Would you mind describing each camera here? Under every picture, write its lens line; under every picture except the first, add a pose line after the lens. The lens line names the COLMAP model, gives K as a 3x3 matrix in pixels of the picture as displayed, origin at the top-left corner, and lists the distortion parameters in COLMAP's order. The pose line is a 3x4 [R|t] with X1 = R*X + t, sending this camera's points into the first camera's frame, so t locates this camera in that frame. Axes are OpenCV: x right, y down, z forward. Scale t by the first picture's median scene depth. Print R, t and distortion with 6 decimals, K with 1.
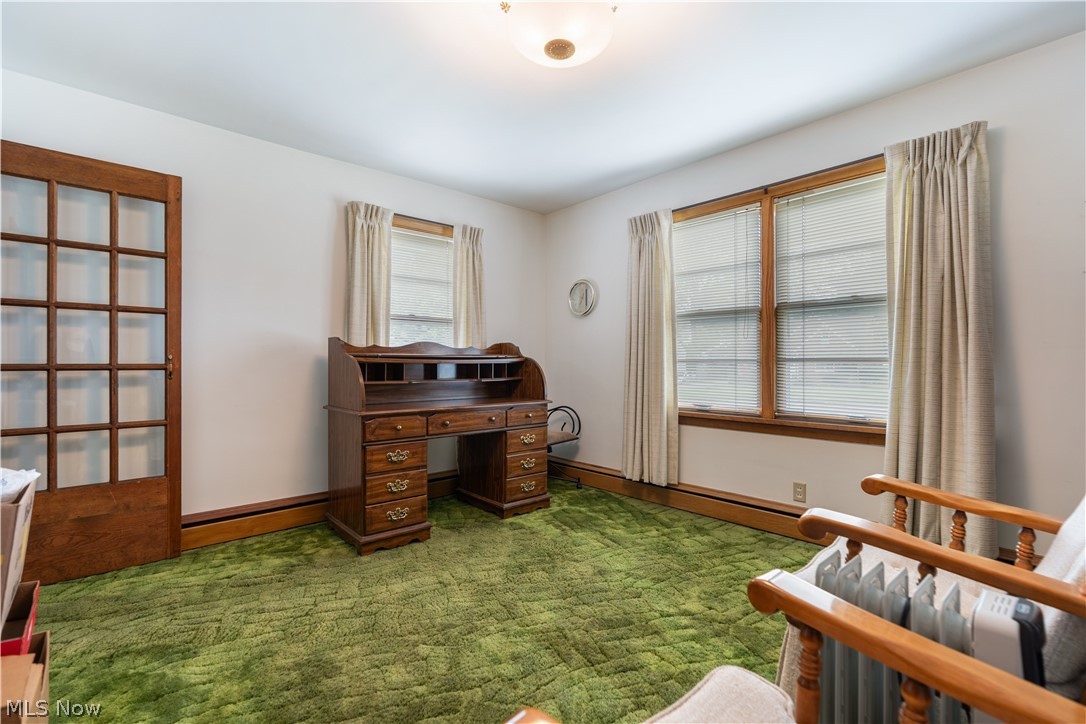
lens RADIAL K [[485.8, 0, 543.2], [0, 485.8, 358.2], [0, 0, 1]] dist [-0.004381, 0.001199]
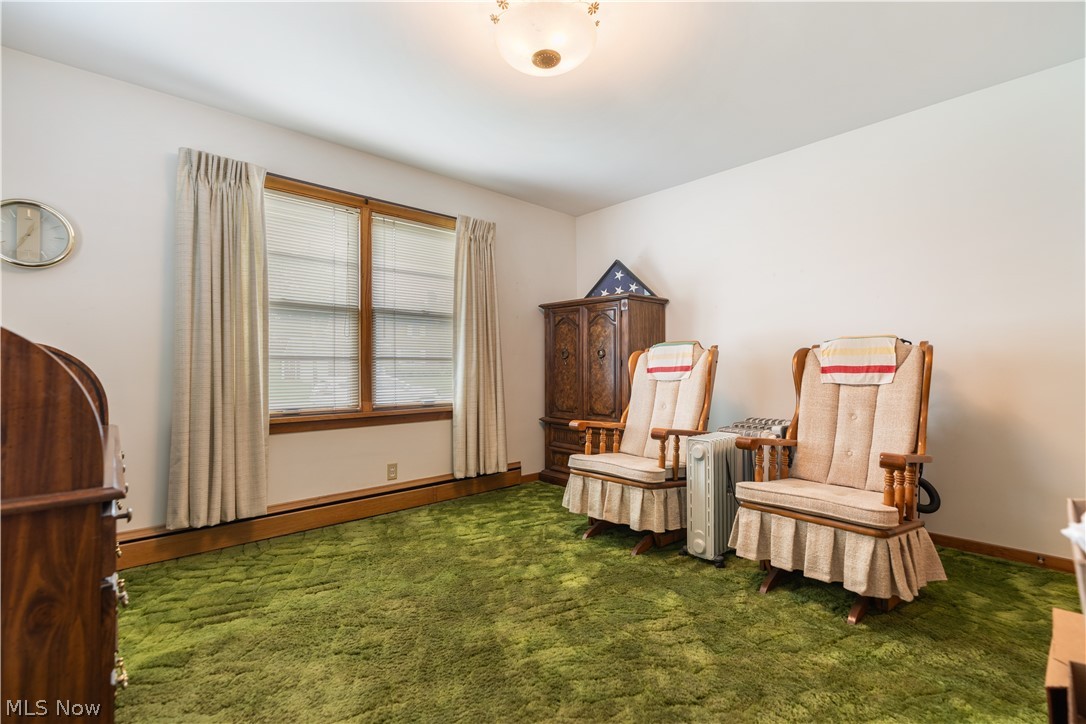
lens RADIAL K [[485.8, 0, 543.2], [0, 485.8, 358.2], [0, 0, 1]] dist [-0.004381, 0.001199]
pose [[-0.005173, 0.018623, 0.999813, -0.628814], [-0.004200, 0.999817, -0.018645, 0.022875], [-0.999978, -0.004296, -0.005094, 0.624278]]
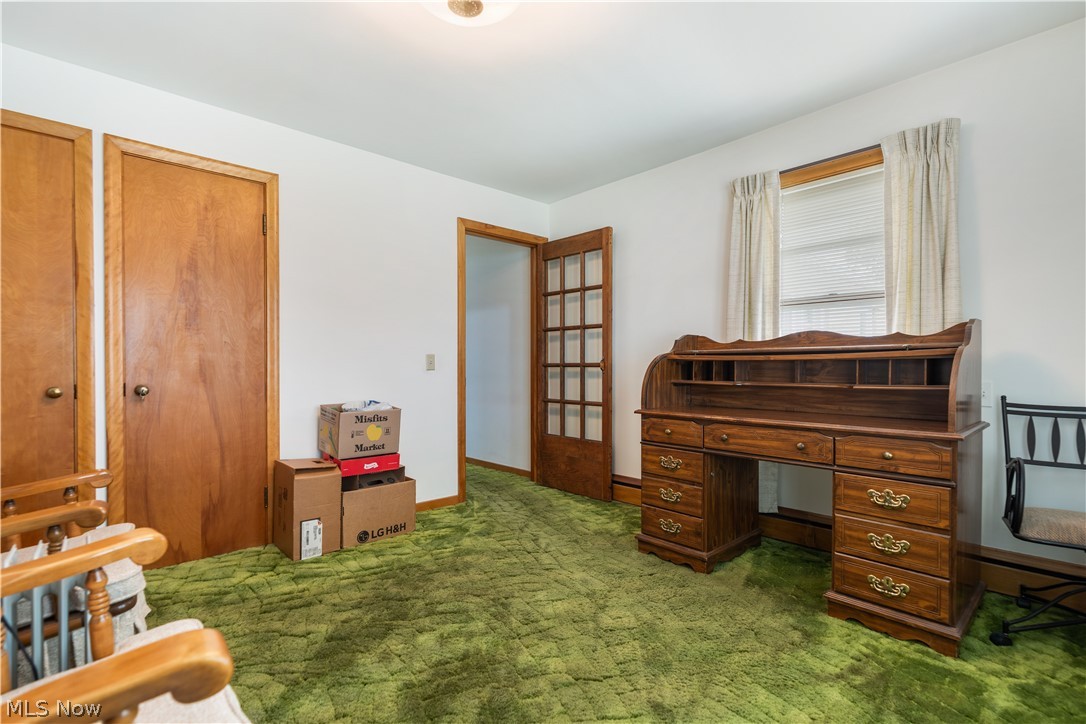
lens RADIAL K [[507.7, 0, 543.0], [0, 507.7, 362.0], [0, 0, 1]] dist [0.002997, 0.000957]
pose [[0.005871, -0.007214, -0.999957, 0.608407], [0.016055, 0.999846, -0.007119, 0.014198], [0.999854, -0.016012, 0.005986, 0.702916]]
